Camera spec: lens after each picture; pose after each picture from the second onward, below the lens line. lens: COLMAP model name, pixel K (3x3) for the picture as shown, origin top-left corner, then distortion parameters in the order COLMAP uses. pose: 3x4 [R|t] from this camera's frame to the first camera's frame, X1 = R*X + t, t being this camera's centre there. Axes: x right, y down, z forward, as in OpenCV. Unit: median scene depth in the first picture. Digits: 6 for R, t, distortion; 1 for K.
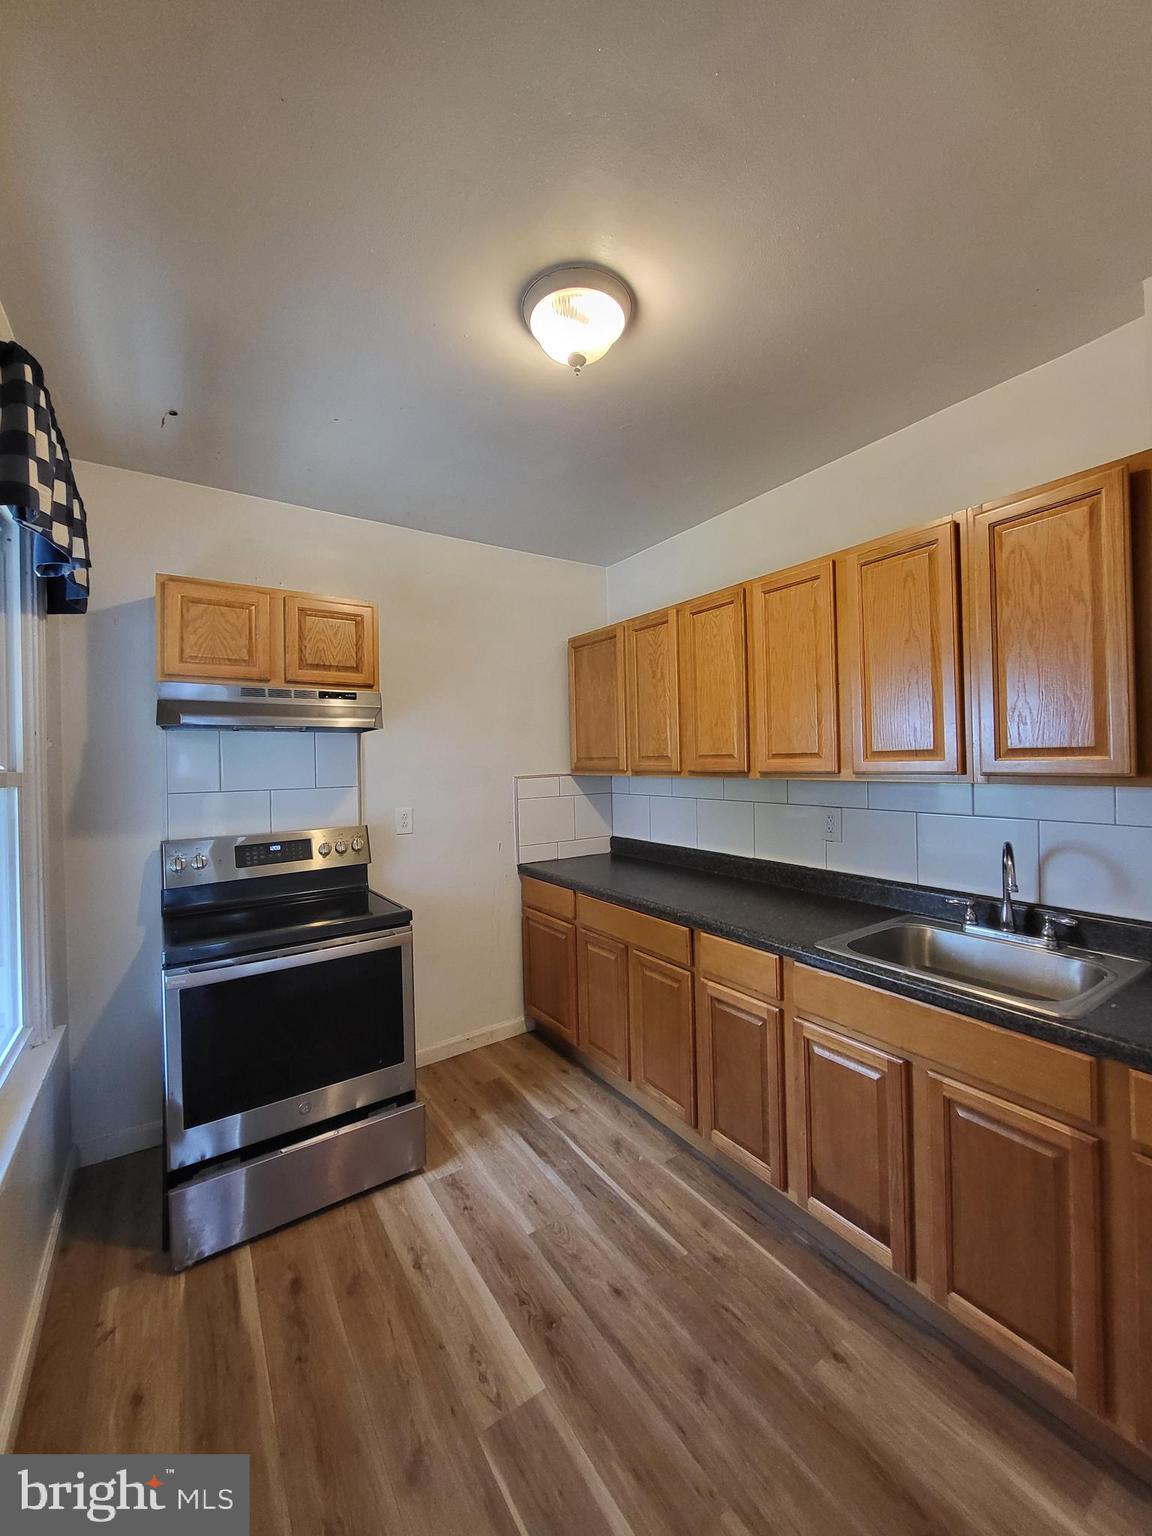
lens RADIAL K [[602.9, 0, 581.3], [0, 602.9, 759.8], [0, 0, 1]] dist [0.002096, -0.001601]
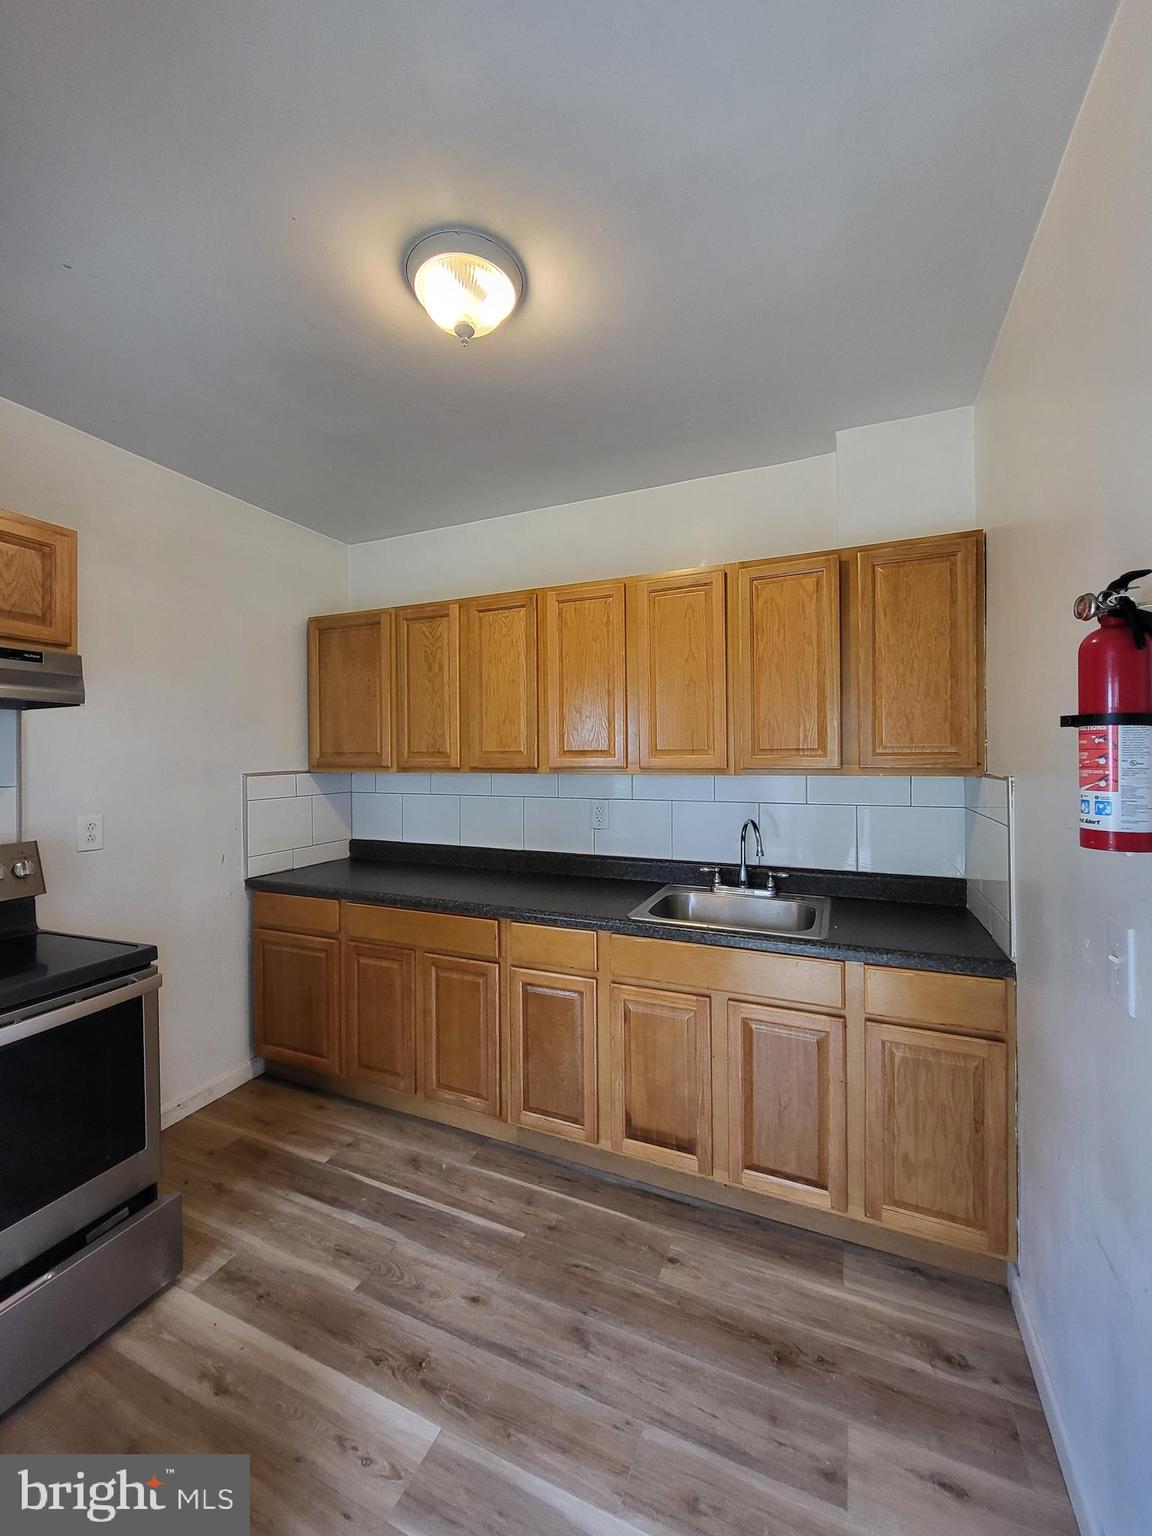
lens RADIAL K [[602.9, 0, 582.2], [0, 602.9, 760.3], [0, 0, 1]] dist [0.002096, -0.001601]
pose [[0.841167, 0.011788, 0.540646, -0.264321], [-0.010525, 0.999930, -0.005426, 0.014076], [-0.540672, -0.001126, 0.841233, 0.073028]]
